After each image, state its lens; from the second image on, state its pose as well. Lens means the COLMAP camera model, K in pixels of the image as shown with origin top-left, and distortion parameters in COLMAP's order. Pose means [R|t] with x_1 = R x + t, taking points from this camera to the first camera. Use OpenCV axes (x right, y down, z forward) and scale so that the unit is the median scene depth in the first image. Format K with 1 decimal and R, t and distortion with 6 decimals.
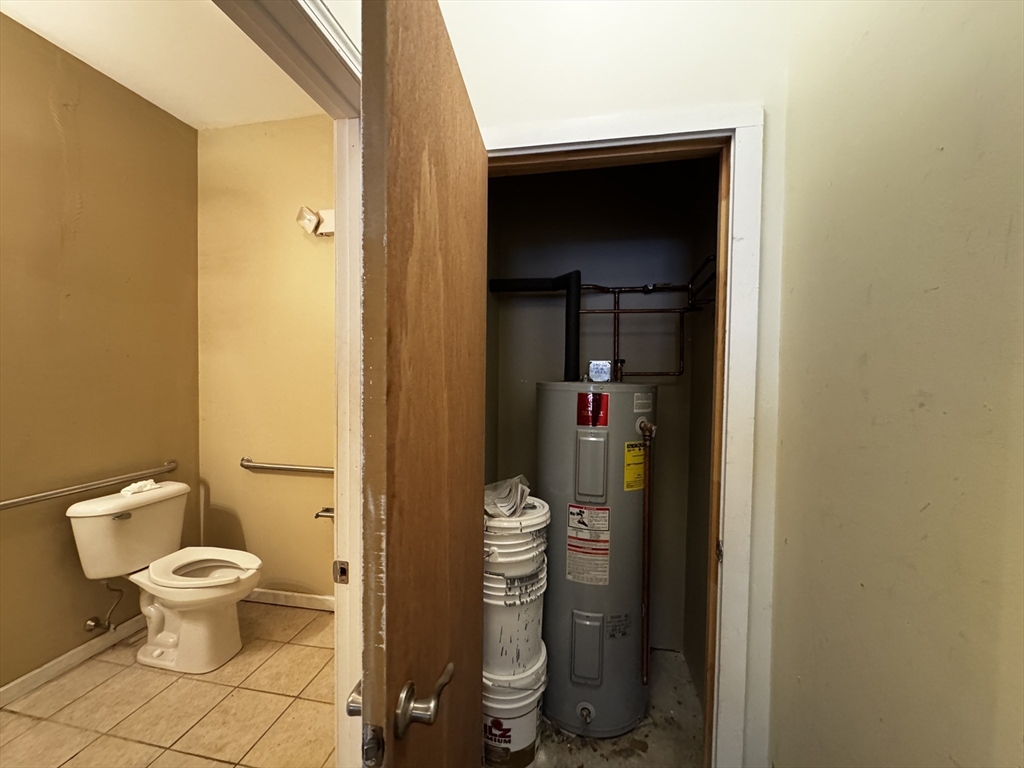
lens RADIAL K [[407.3, 0, 512.0], [0, 407.3, 384.0], [0, 0, 1]] dist [-0.002242, 0.000192]
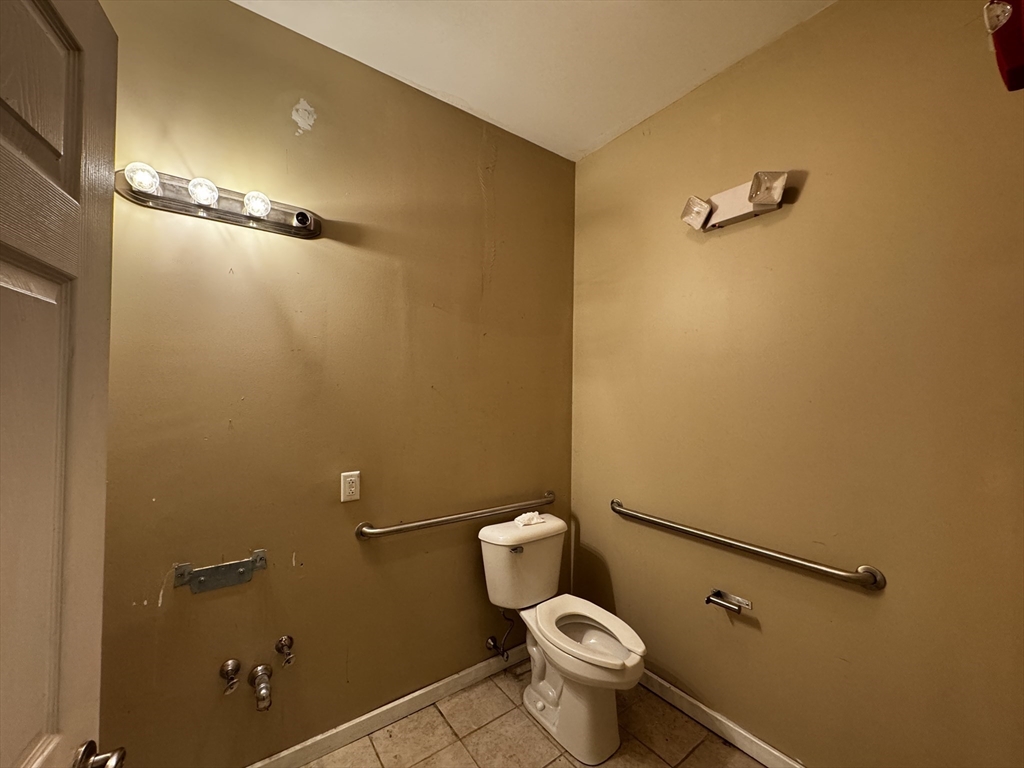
lens RADIAL K [[407.3, 0, 512.0], [0, 407.3, 384.0], [0, 0, 1]] dist [-0.002242, 0.000192]
pose [[0.739988, -0.015608, -0.672439, -0.269340], [-0.023693, 0.998505, -0.049249, -0.027121], [0.672202, 0.052376, 0.738512, 0.217826]]
